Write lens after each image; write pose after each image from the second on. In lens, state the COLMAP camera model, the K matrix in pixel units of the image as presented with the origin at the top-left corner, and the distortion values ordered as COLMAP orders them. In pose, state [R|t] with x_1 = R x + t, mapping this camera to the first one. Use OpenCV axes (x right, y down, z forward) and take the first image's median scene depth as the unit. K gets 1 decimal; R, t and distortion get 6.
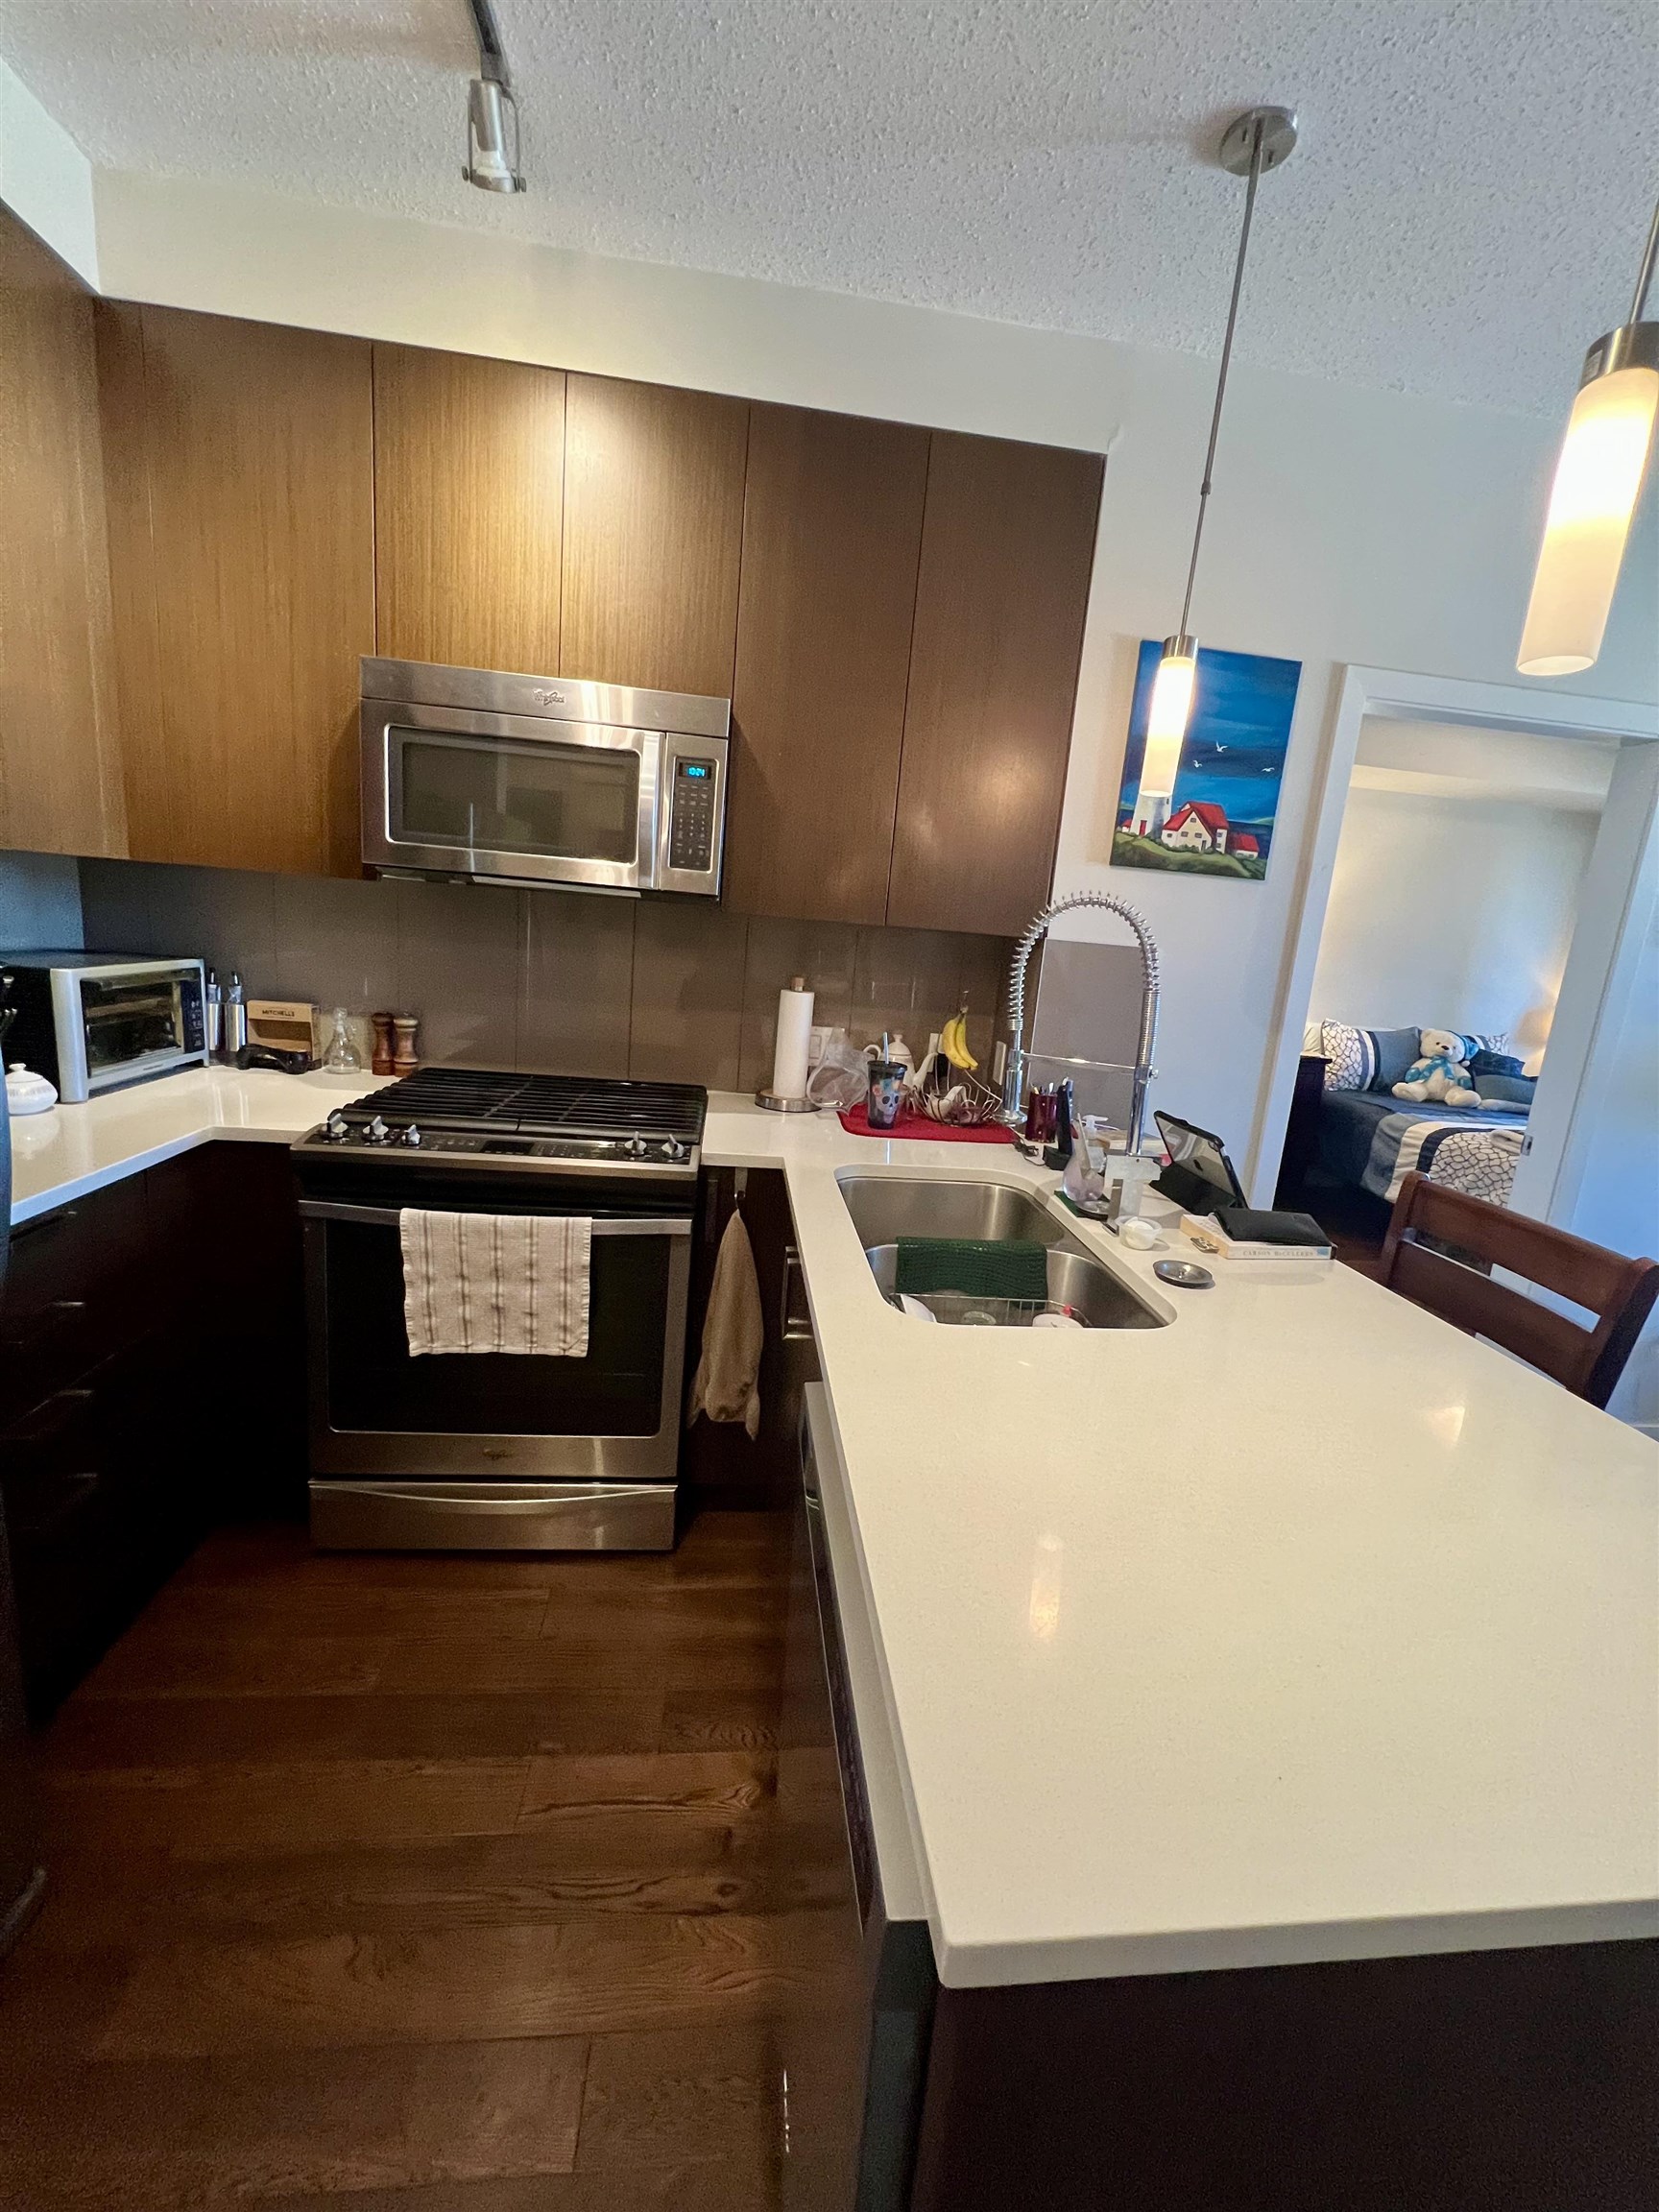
lens RADIAL K [[880.6, 0, 835.6], [0, 880.6, 1098.9], [0, 0, 1]] dist [-0.002446, 0.000362]
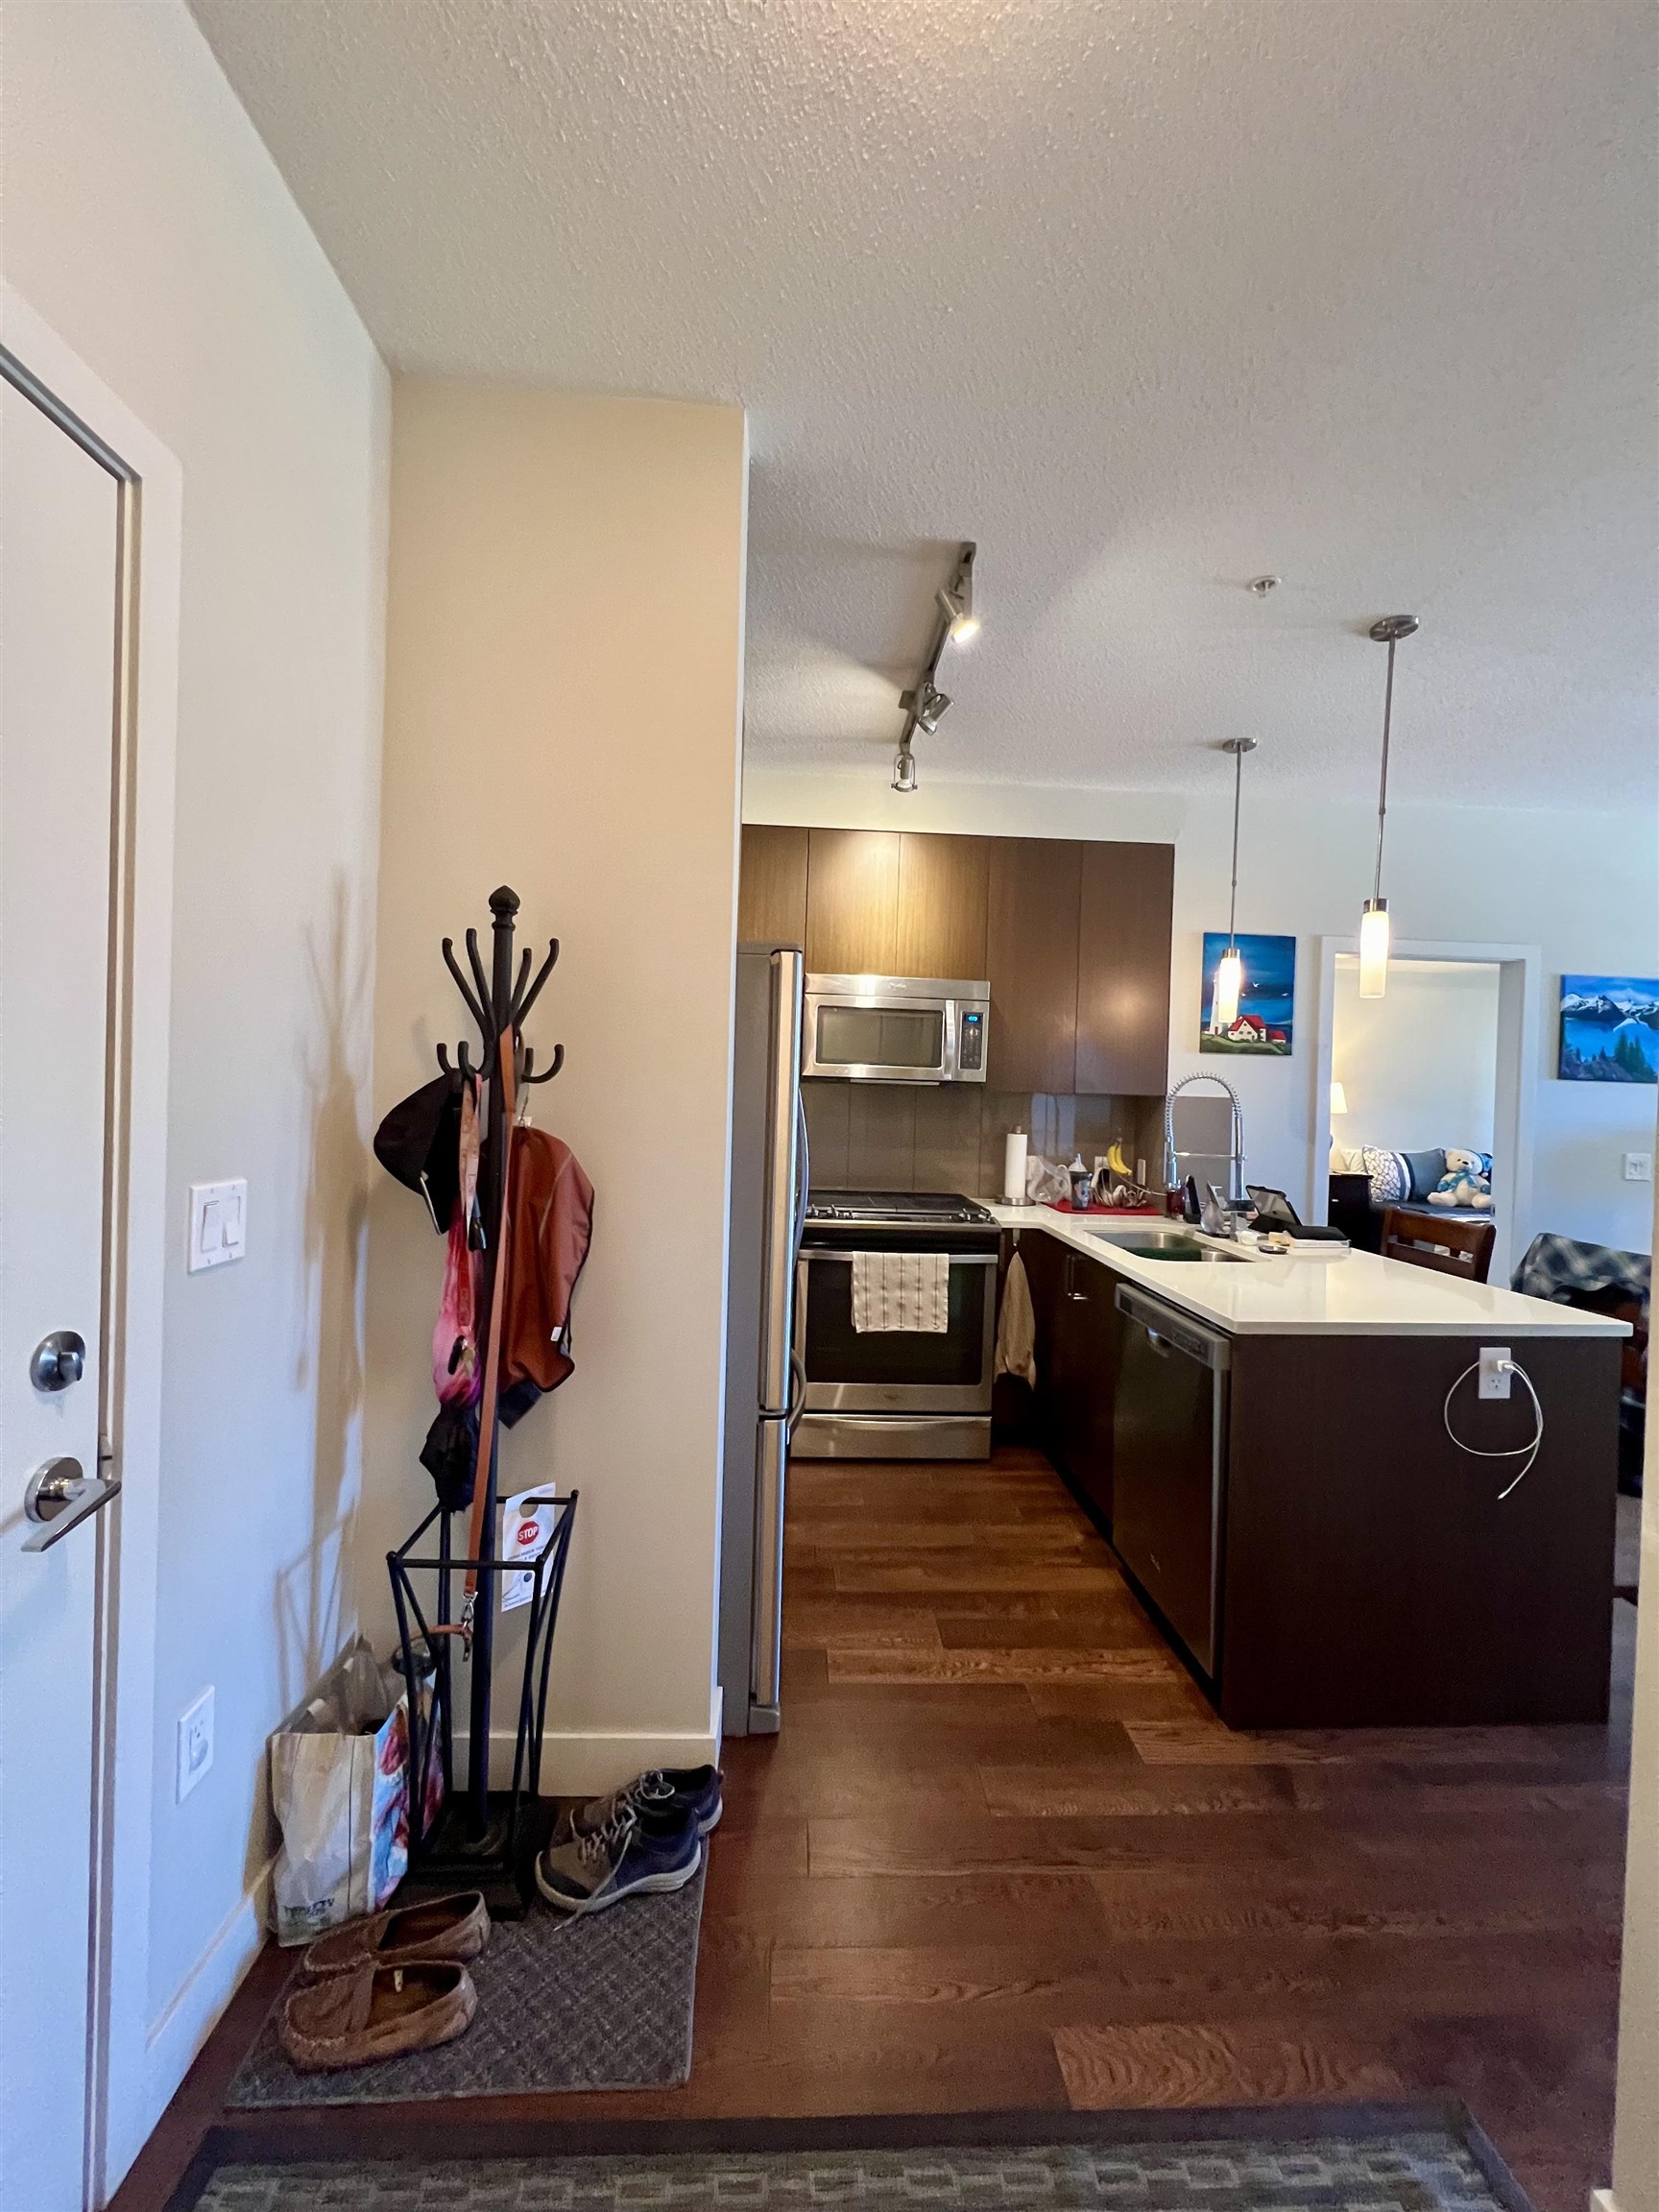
lens RADIAL K [[880.6, 0, 835.6], [0, 880.6, 1098.9], [0, 0, 1]] dist [-0.002446, 0.000362]
pose [[0.997113, -0.053636, -0.053755, -0.348179], [0.042537, 0.980917, -0.189714, 0.136749], [0.062905, 0.186880, 0.980367, -0.805242]]
